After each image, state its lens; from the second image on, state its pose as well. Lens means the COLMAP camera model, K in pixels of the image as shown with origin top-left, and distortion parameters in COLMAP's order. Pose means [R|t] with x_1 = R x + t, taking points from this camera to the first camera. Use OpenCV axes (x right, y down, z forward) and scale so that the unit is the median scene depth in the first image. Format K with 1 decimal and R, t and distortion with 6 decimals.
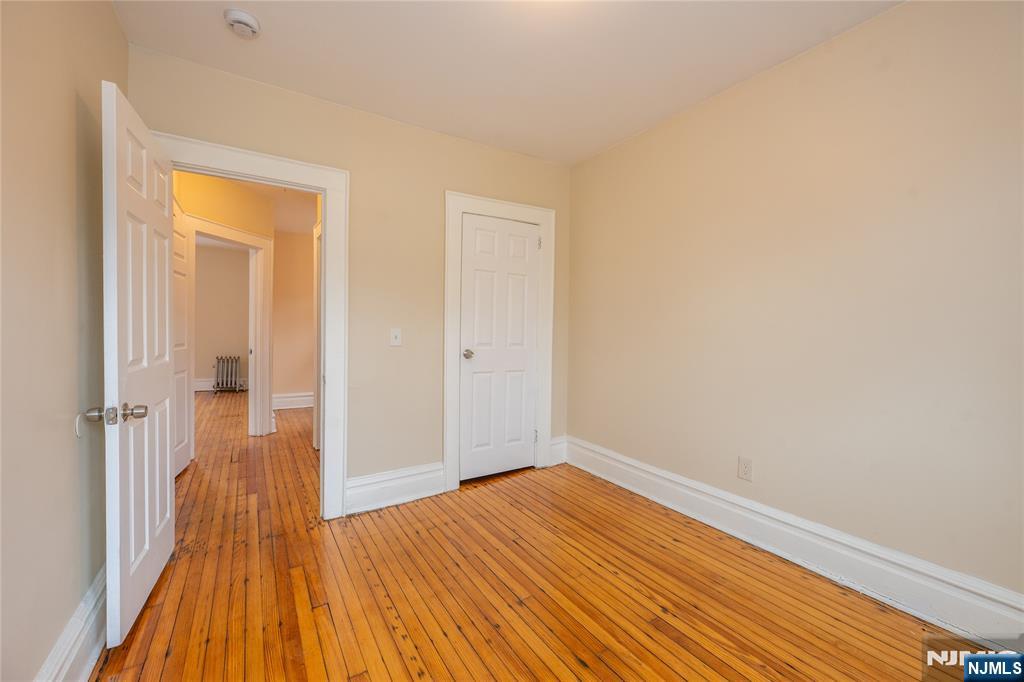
lens RADIAL K [[408.1, 0, 505.1], [0, 408.1, 347.0], [0, 0, 1]] dist [-0.000070, 0.000077]
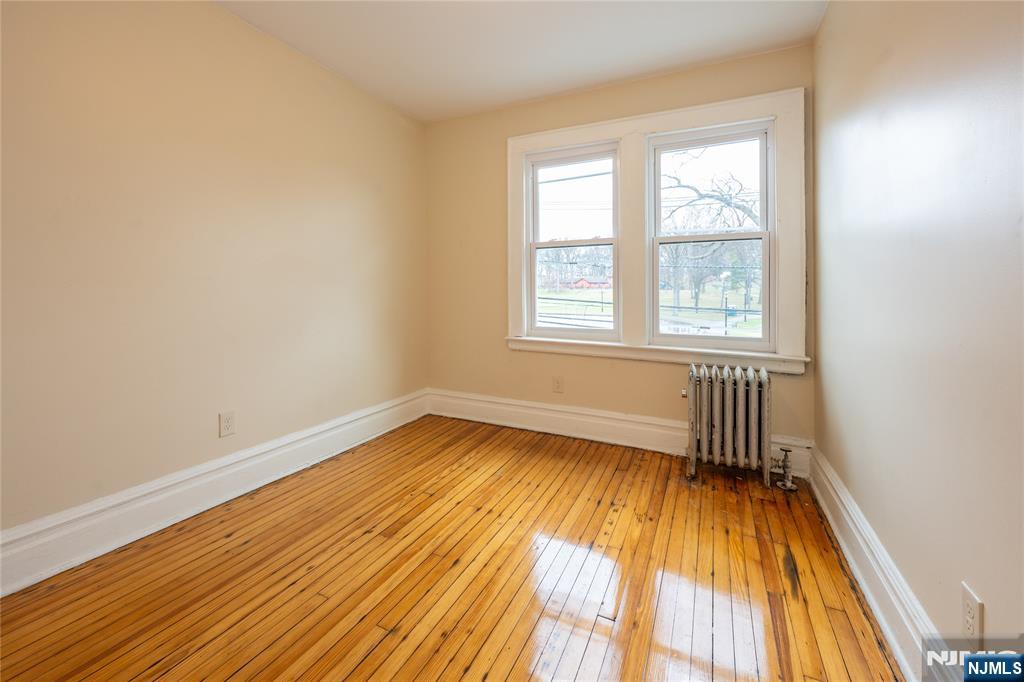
lens RADIAL K [[408.1, 0, 505.1], [0, 408.1, 347.0], [0, 0, 1]] dist [-0.000070, 0.000077]
pose [[-0.518483, -0.131838, 0.844864, -0.607263], [0.026401, 0.985103, 0.169924, -0.028062], [-0.854681, 0.110408, -0.507278, 1.069472]]
